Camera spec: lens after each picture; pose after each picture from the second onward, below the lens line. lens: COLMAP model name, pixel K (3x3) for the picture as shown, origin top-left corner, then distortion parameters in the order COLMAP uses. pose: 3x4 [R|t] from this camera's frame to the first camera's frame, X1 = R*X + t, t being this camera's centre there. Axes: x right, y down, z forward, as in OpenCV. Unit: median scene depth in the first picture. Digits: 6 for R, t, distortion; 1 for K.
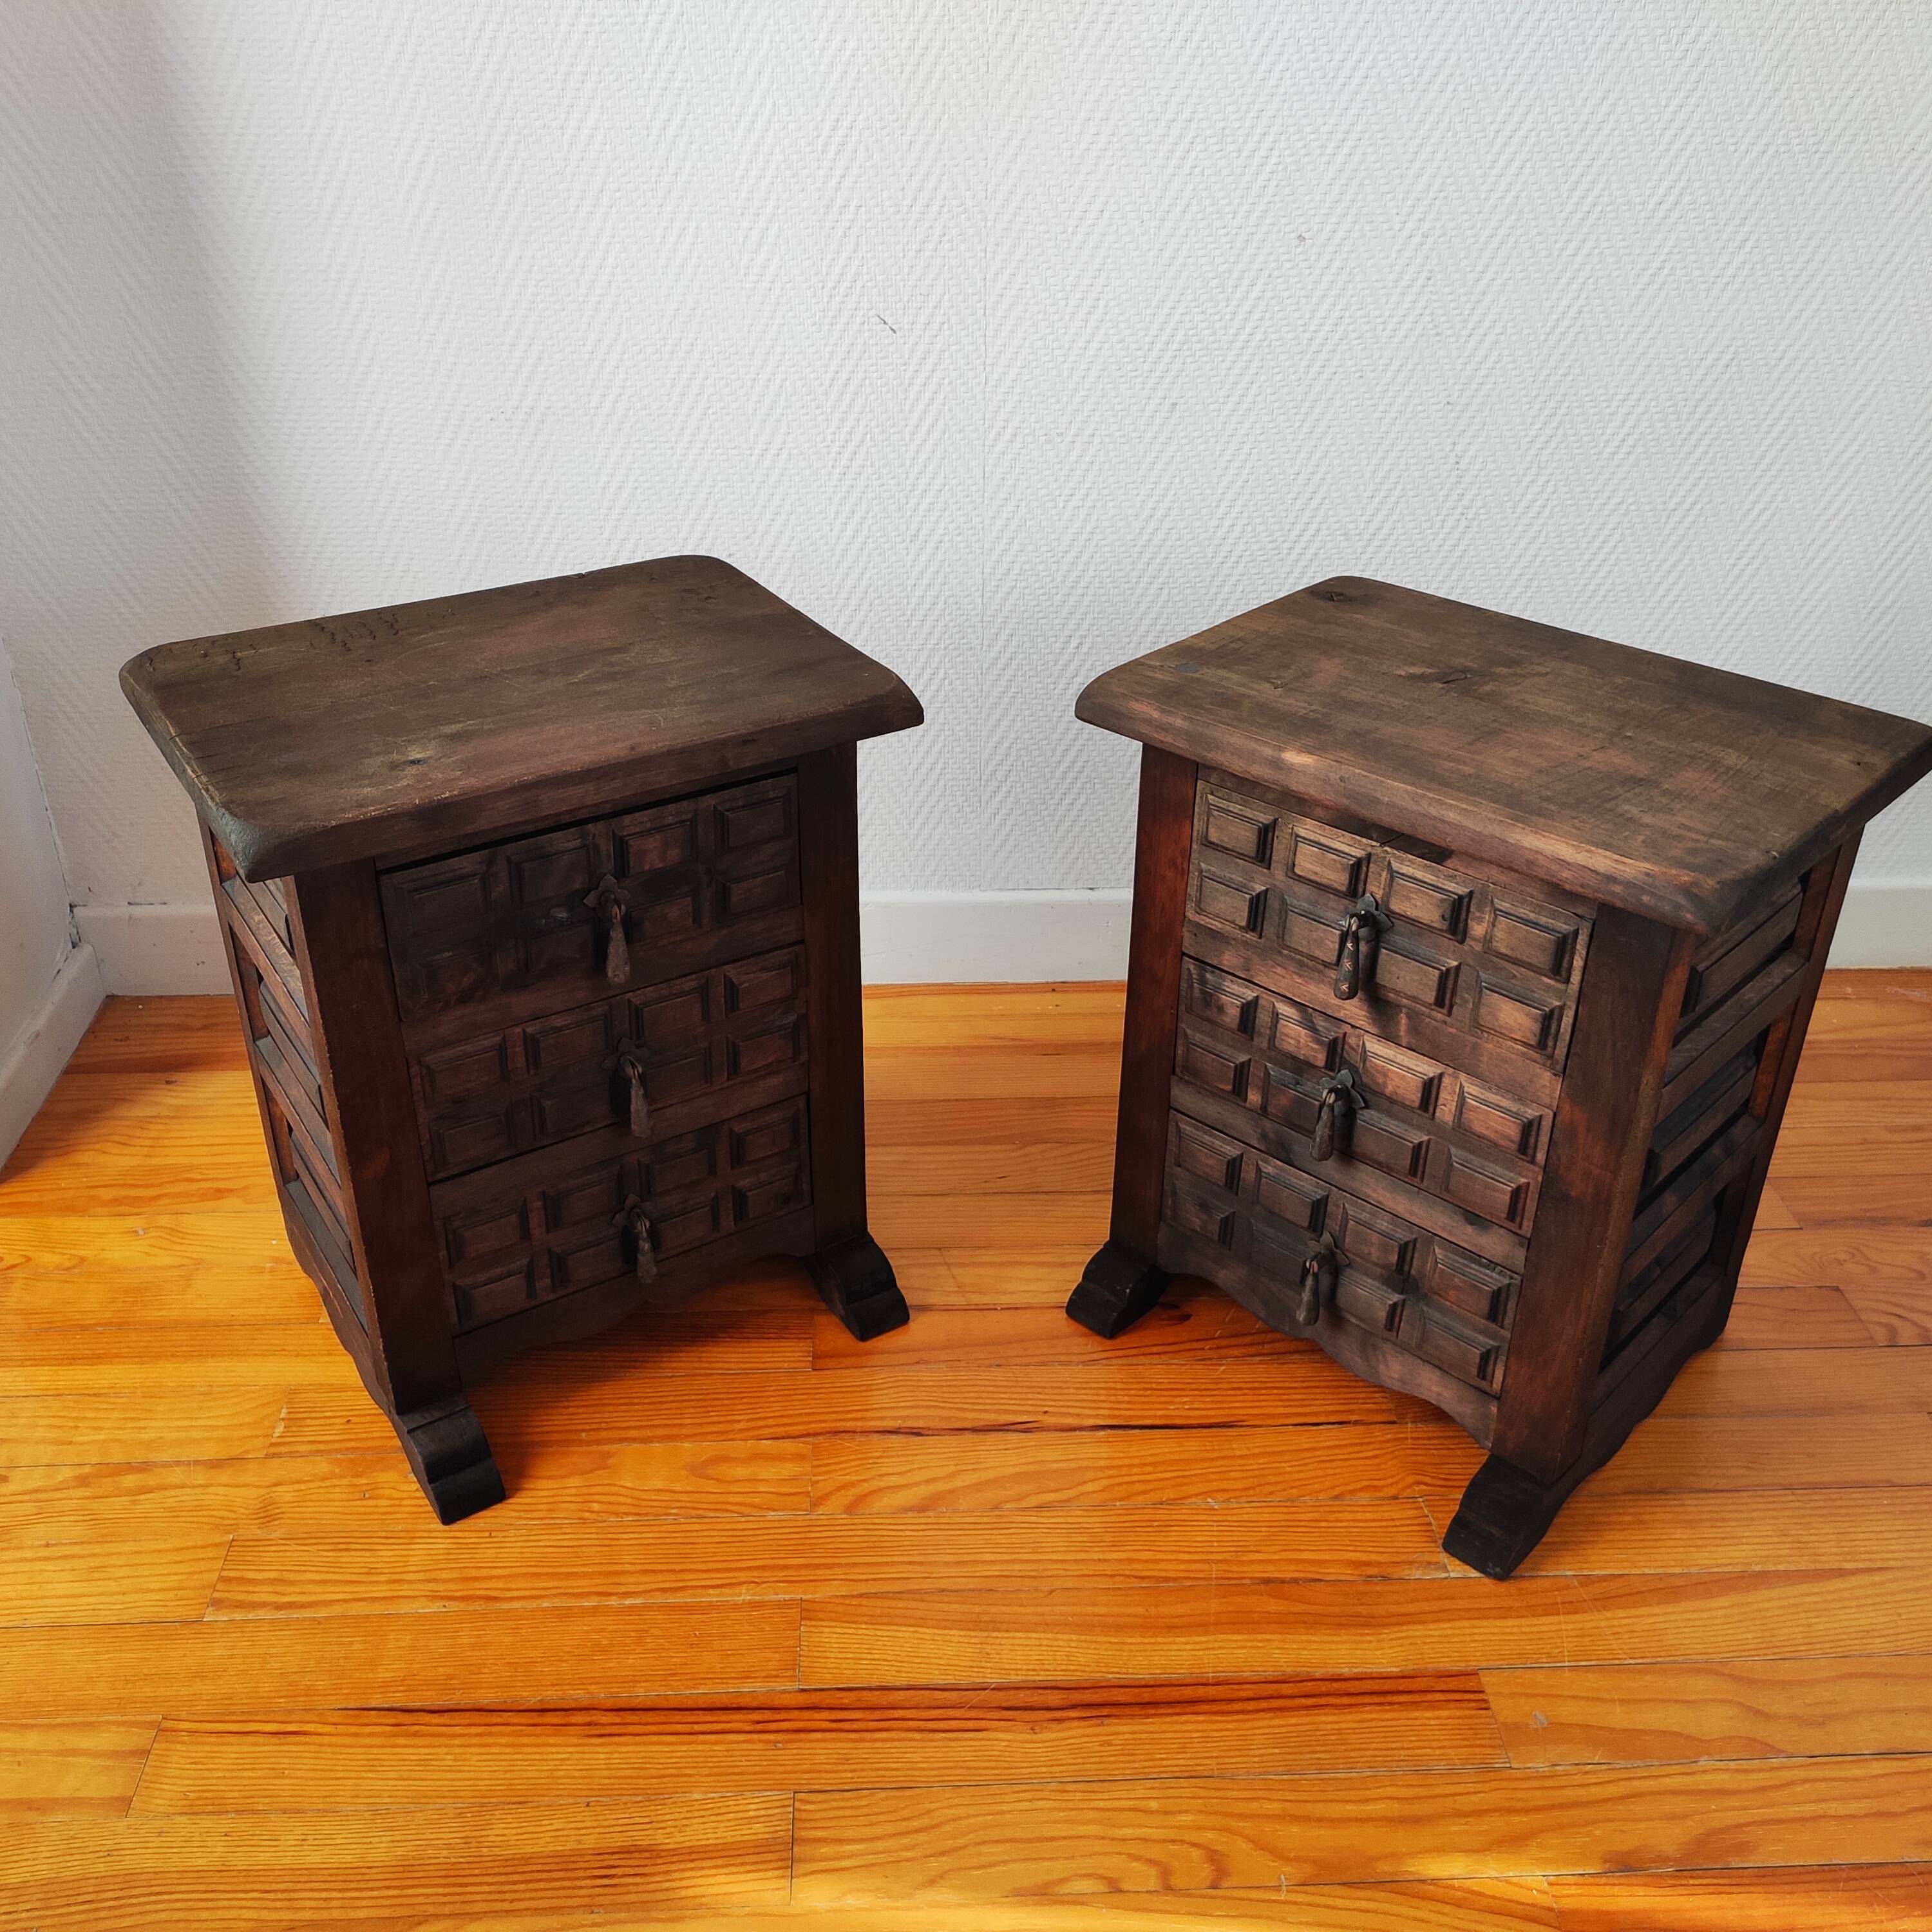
lens RADIAL K [[1909.1, 0, 971.9], [0, 1909.1, 969.2], [0, 0, 1]] dist [0.016580, 0.000000]
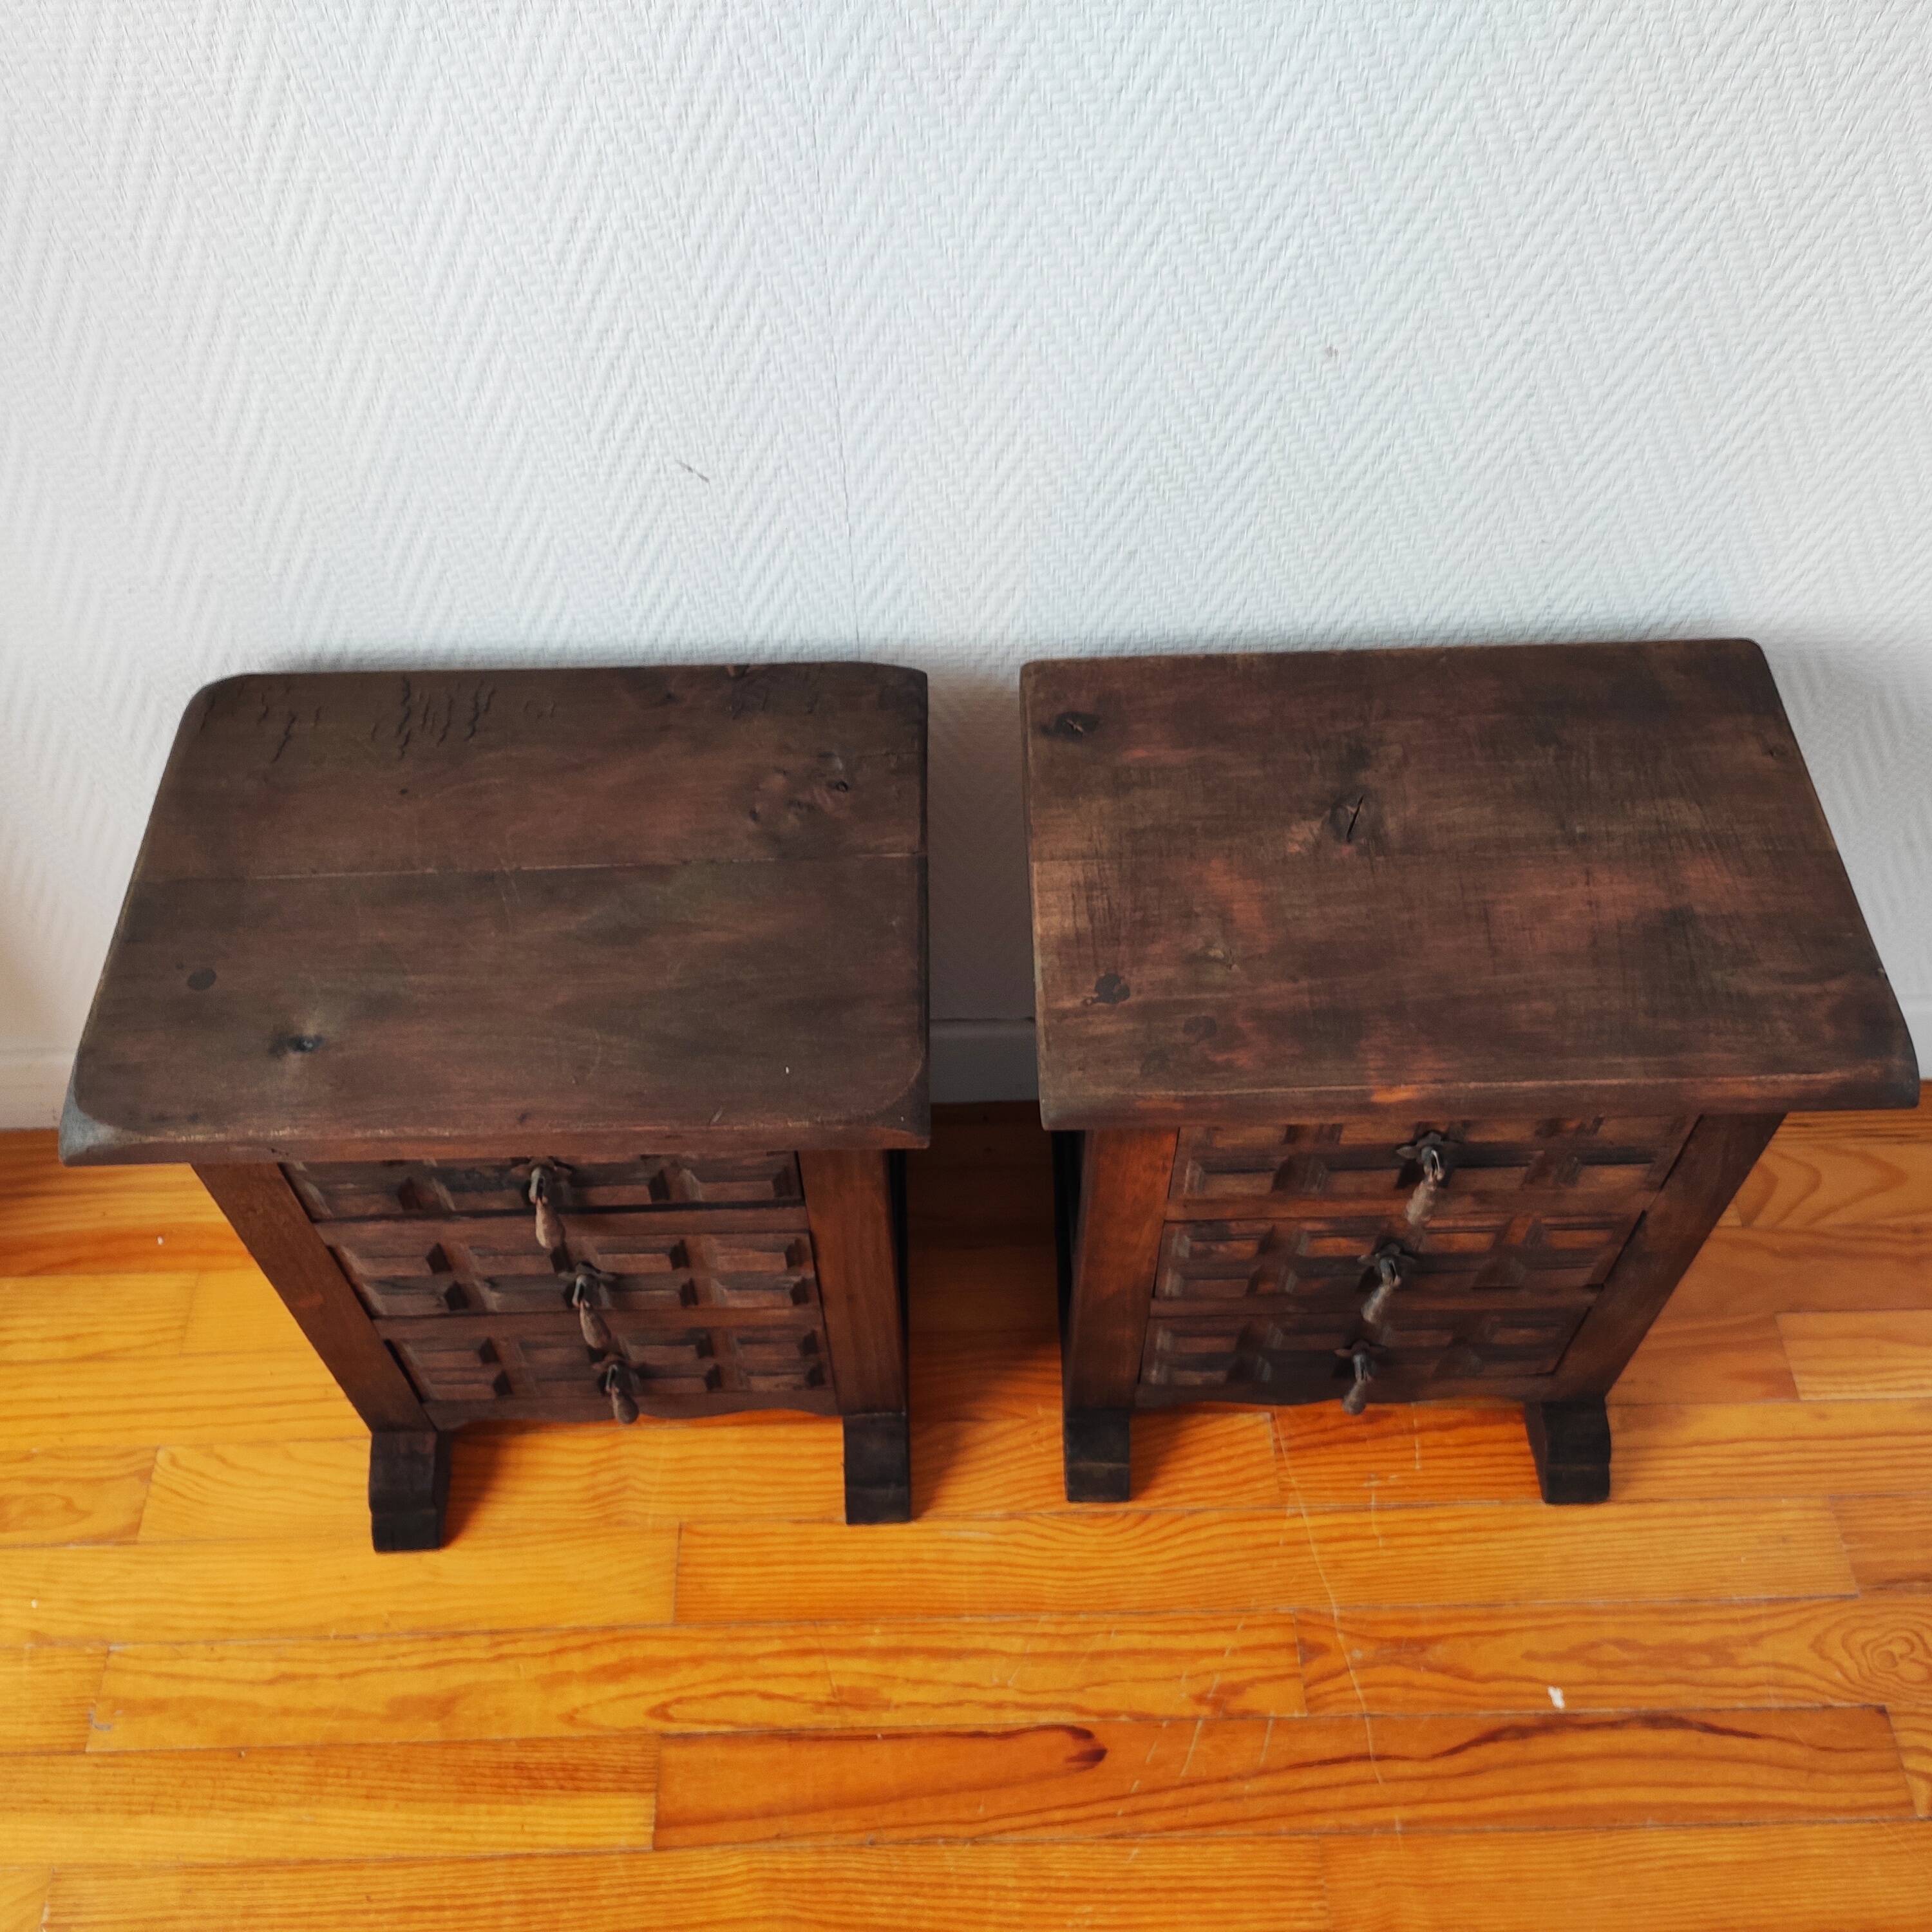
lens RADIAL K [[1909.1, 0, 976.5], [0, 1909.1, 944.2], [0, 0, 1]] dist [0.016580, 0.000000]
pose [[0.999511, 0.008092, -0.030213, 0.077470], [0.004350, 0.920608, 0.390465, -0.462015], [0.030974, -0.390405, 0.920122, 0.345909]]
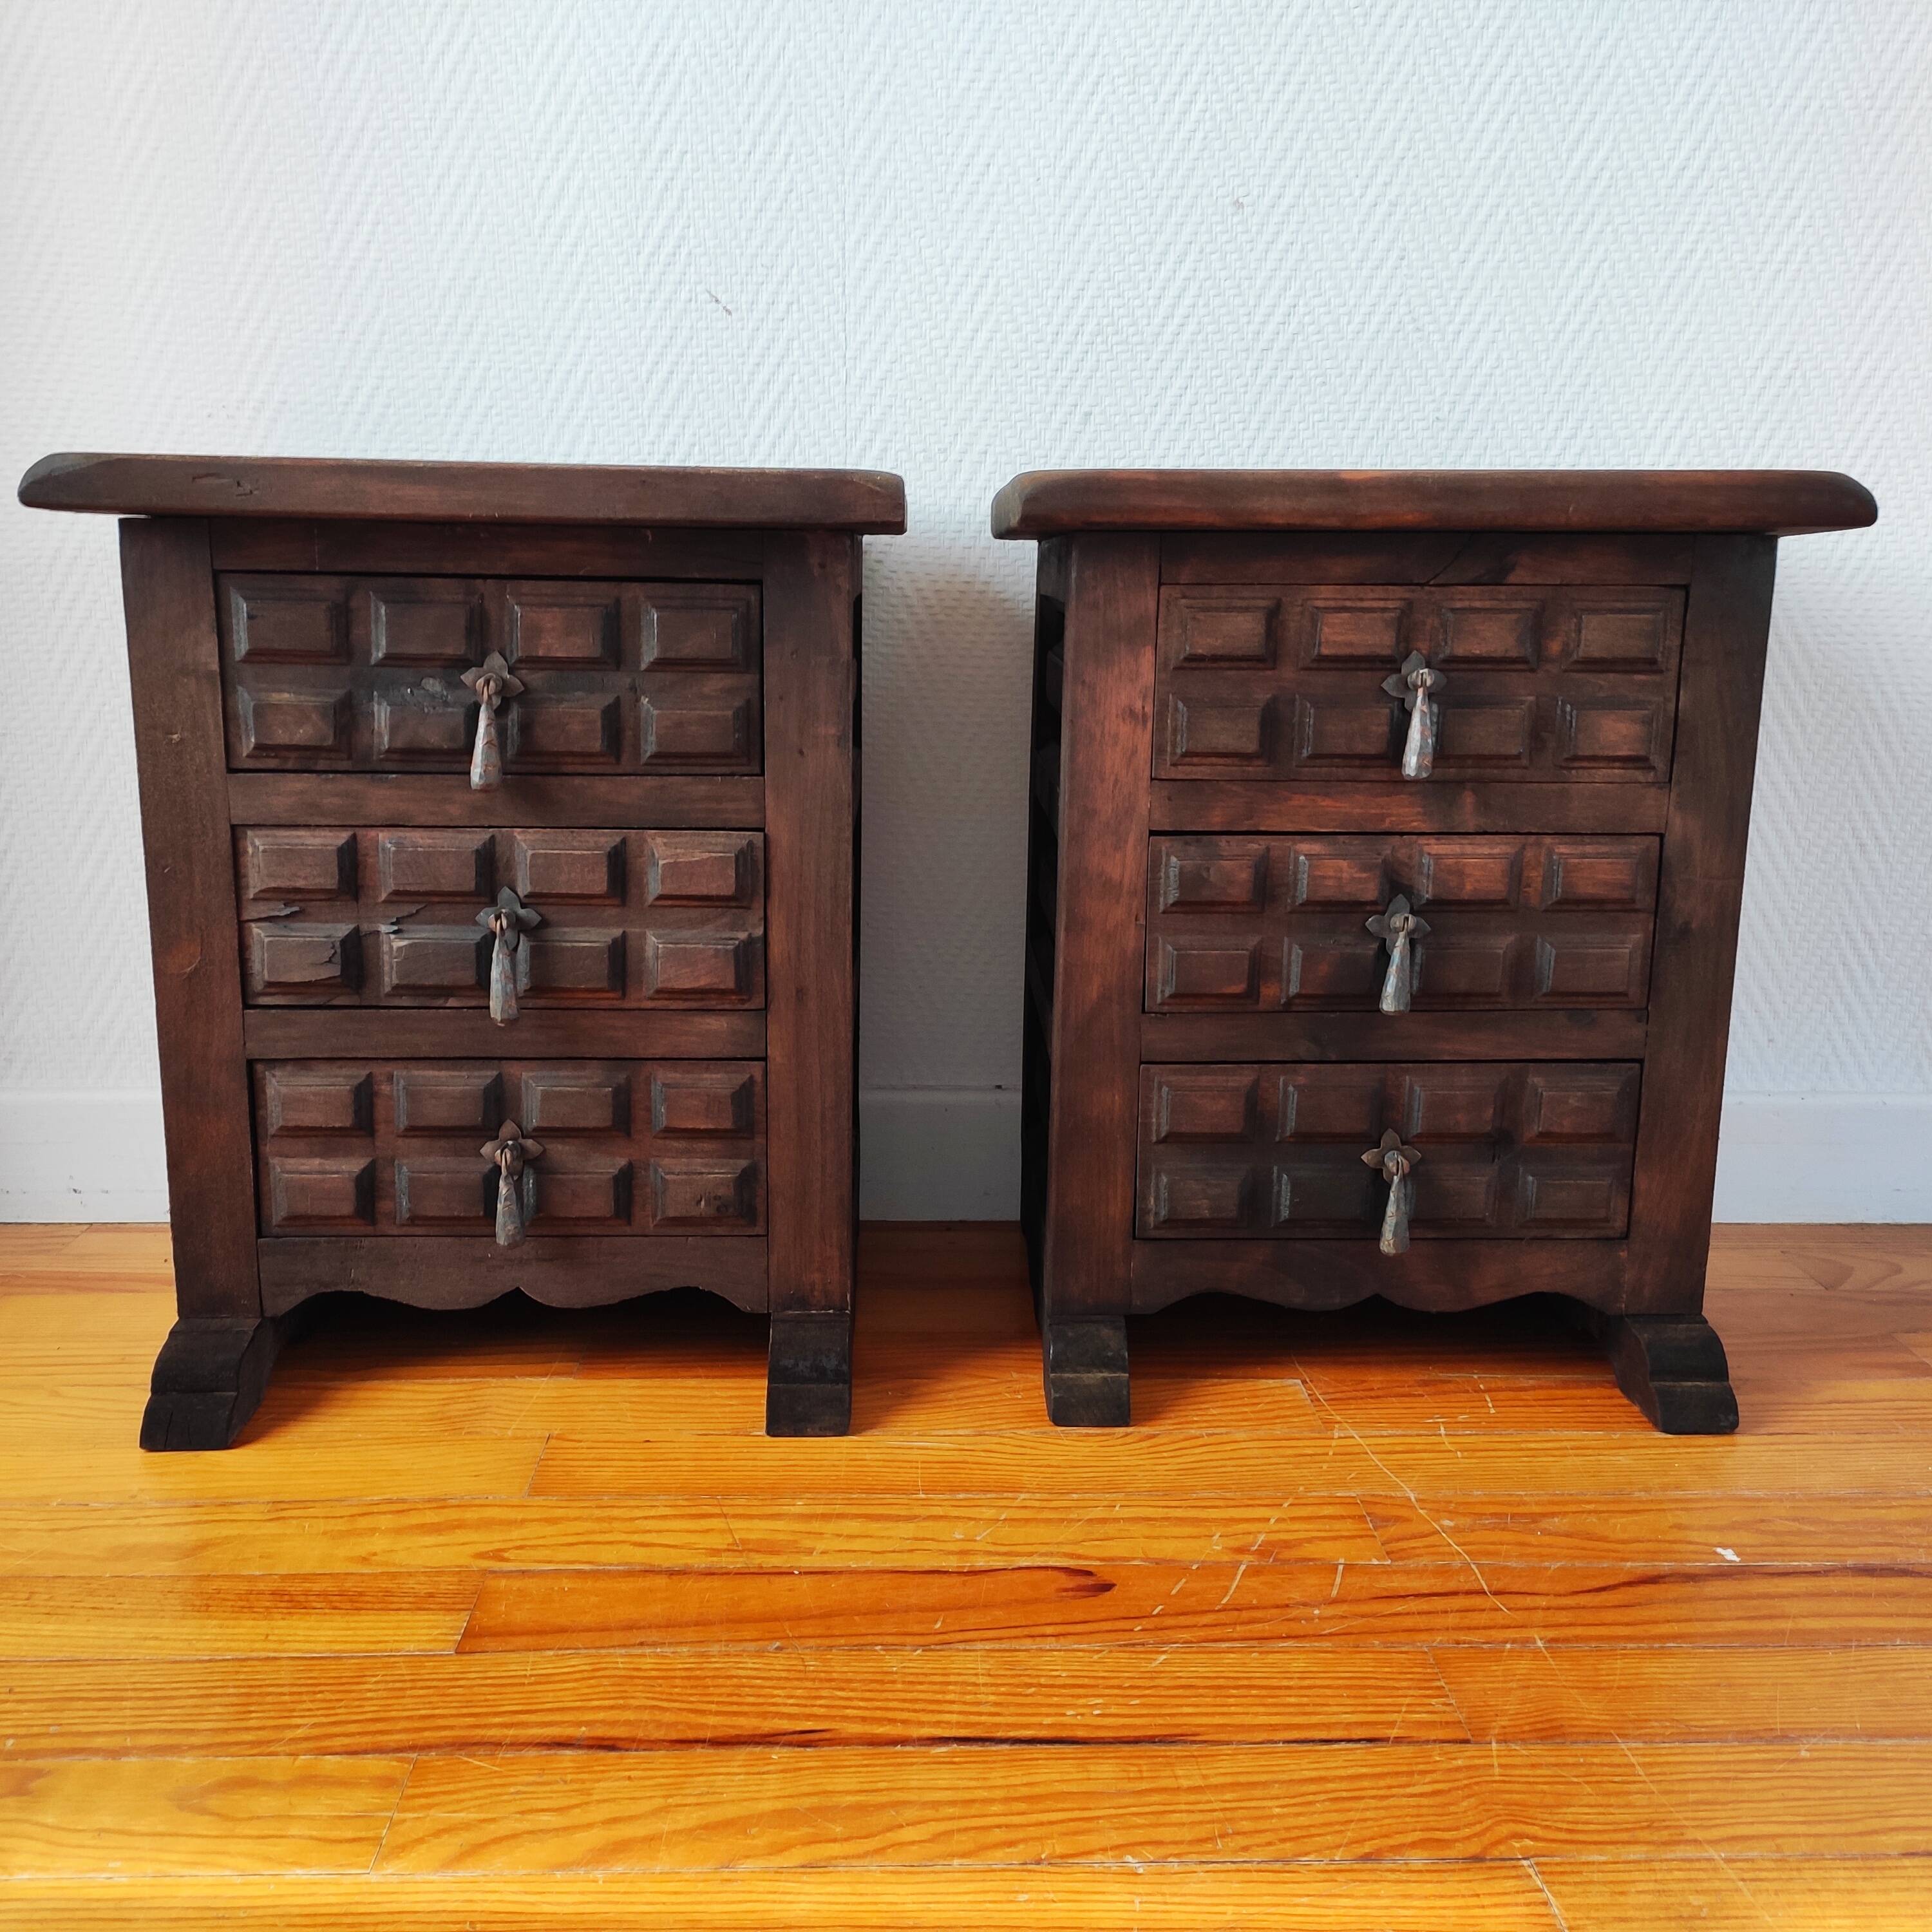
lens RADIAL K [[1909.1, 0, 976.0], [0, 1909.1, 966.5], [0, 0, 1]] dist [0.016580, 0.000000]
pose [[0.999943, 0.004863, -0.009480, 0.073455], [-0.007676, 0.945875, -0.324439, 0.185556], [0.007389, 0.324494, 0.945859, 0.355118]]
